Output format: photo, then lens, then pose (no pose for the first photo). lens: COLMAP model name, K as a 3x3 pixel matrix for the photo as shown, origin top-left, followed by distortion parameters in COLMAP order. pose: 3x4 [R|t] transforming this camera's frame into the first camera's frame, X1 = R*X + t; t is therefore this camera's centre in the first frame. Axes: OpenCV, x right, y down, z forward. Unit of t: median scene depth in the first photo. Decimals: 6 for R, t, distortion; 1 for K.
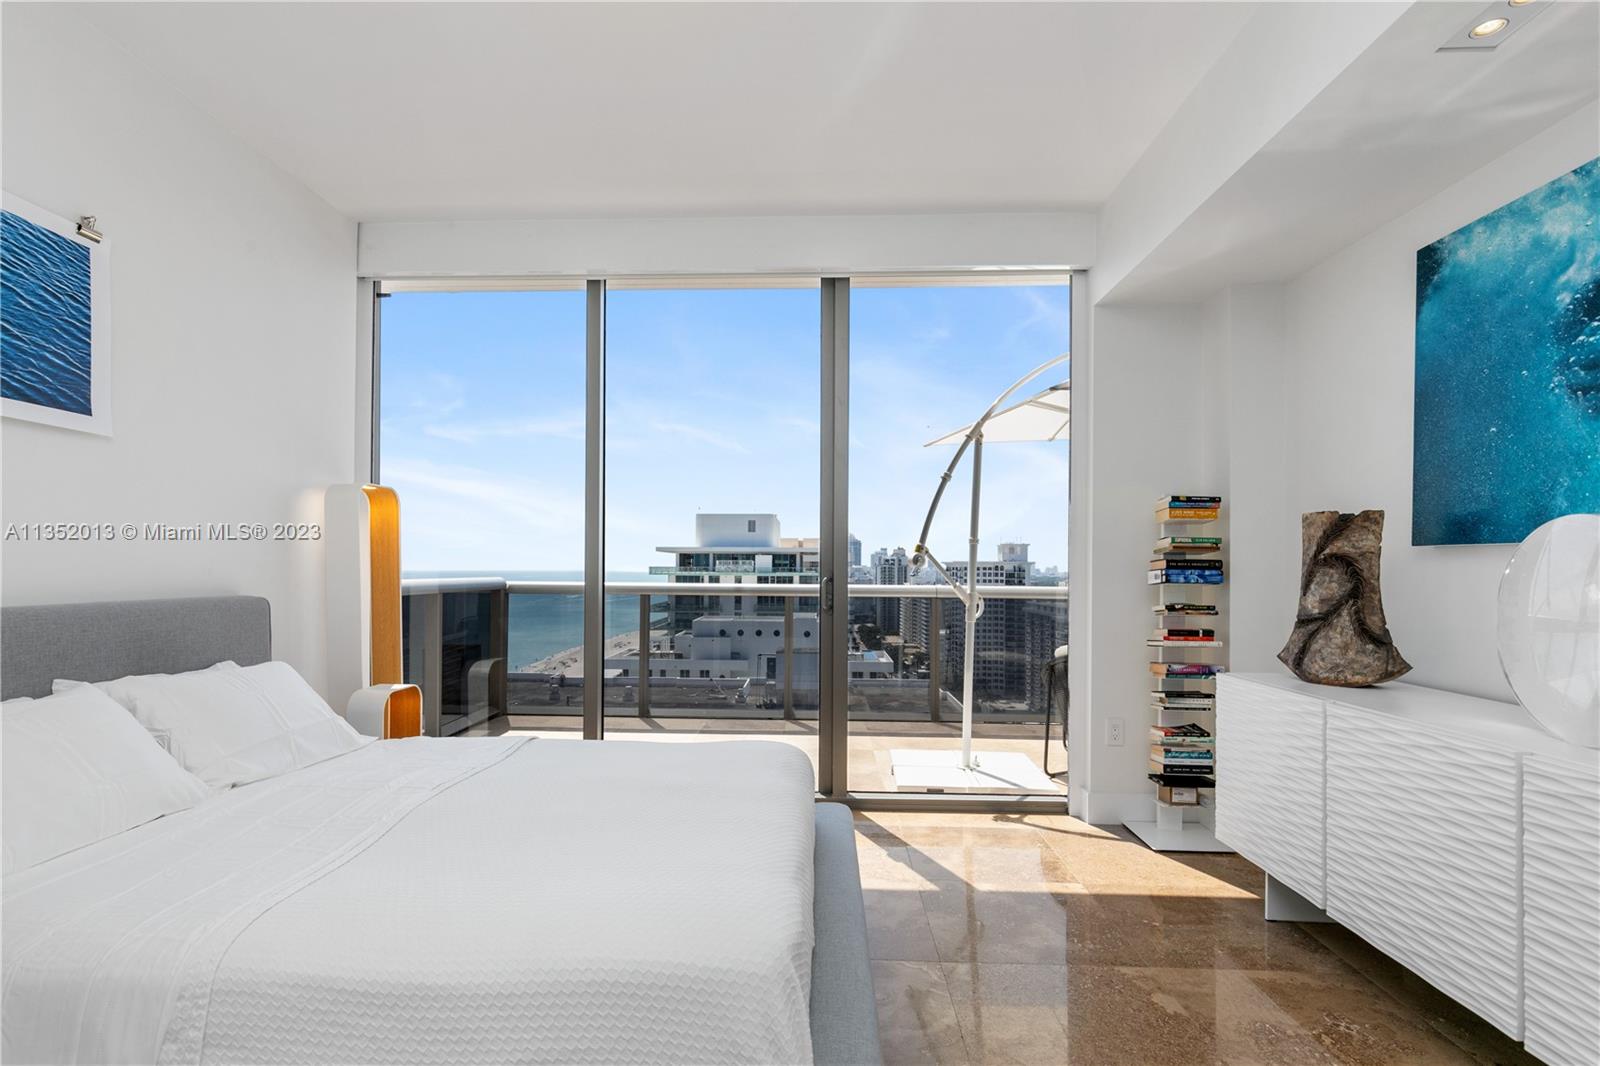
lens RADIAL K [[776.1, 0, 786.5], [0, 776.1, 560.8], [0, 0, 1]] dist [-0.001590, 0.000174]
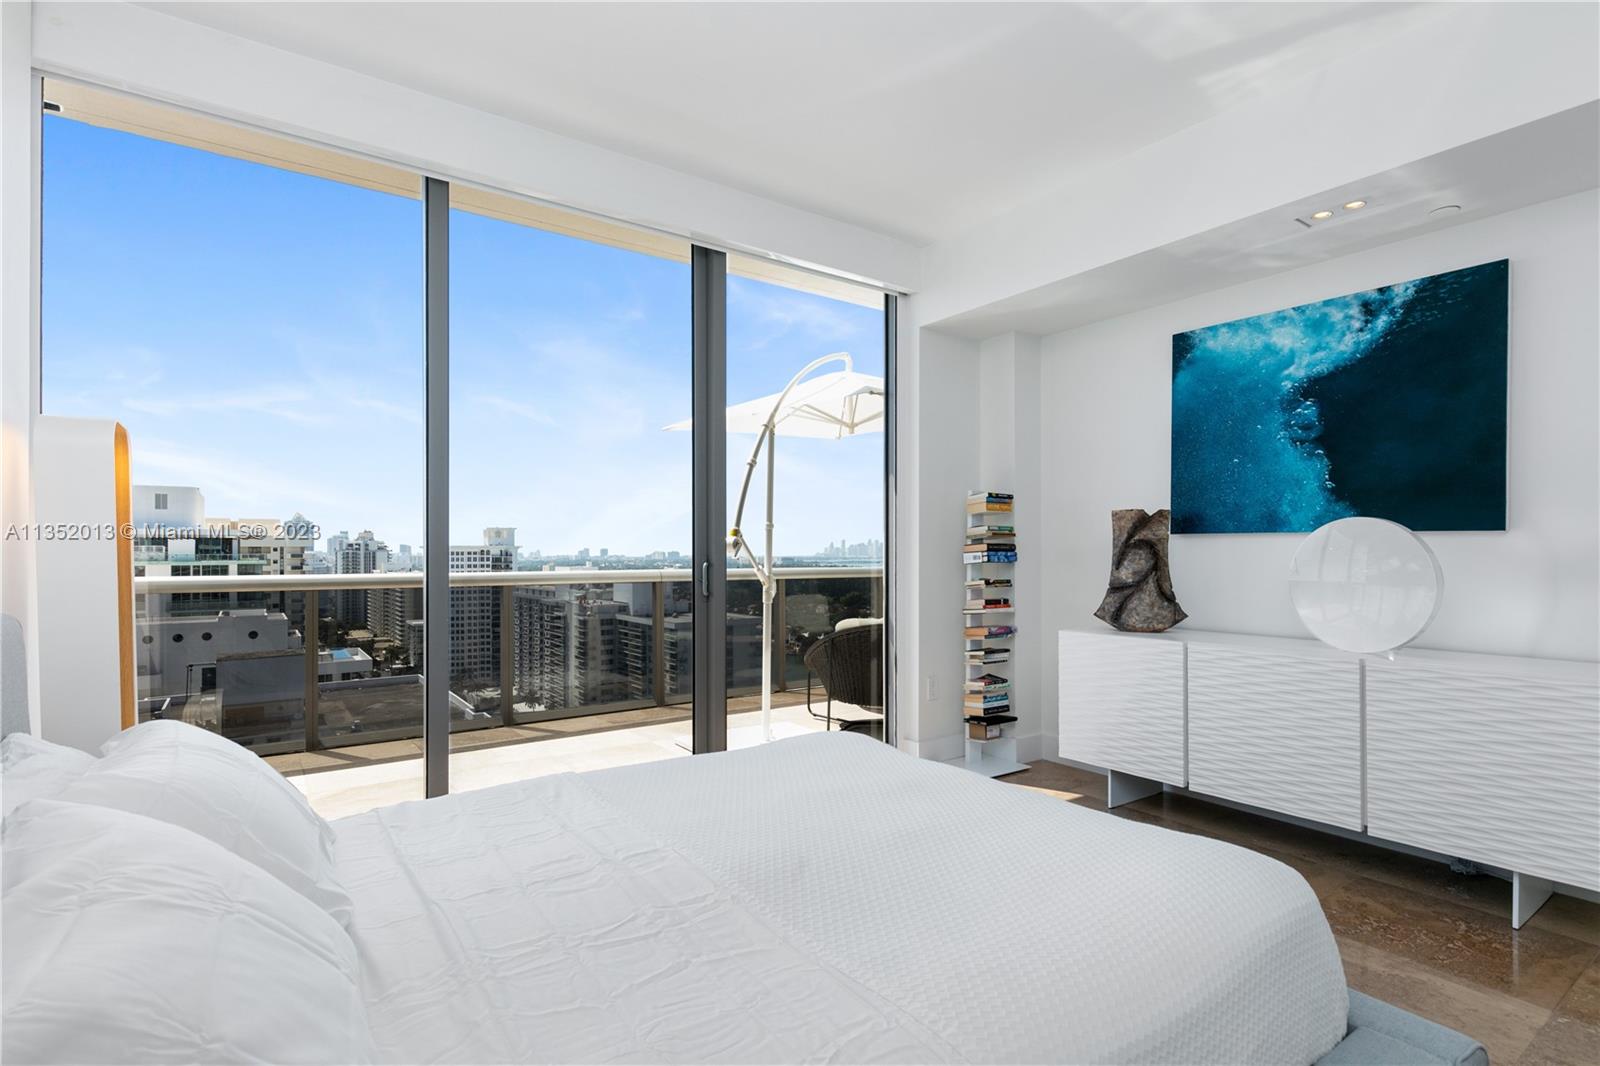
lens RADIAL K [[767.3, 0, 796.8], [0, 767.3, 549.4], [0, 0, 1]] dist [-0.002030, -0.000458]
pose [[0.791038, -0.006694, 0.611730, -0.498775], [0.003110, 0.999971, 0.006921, -0.001975], [-0.611759, -0.003572, 0.791036, 0.213407]]
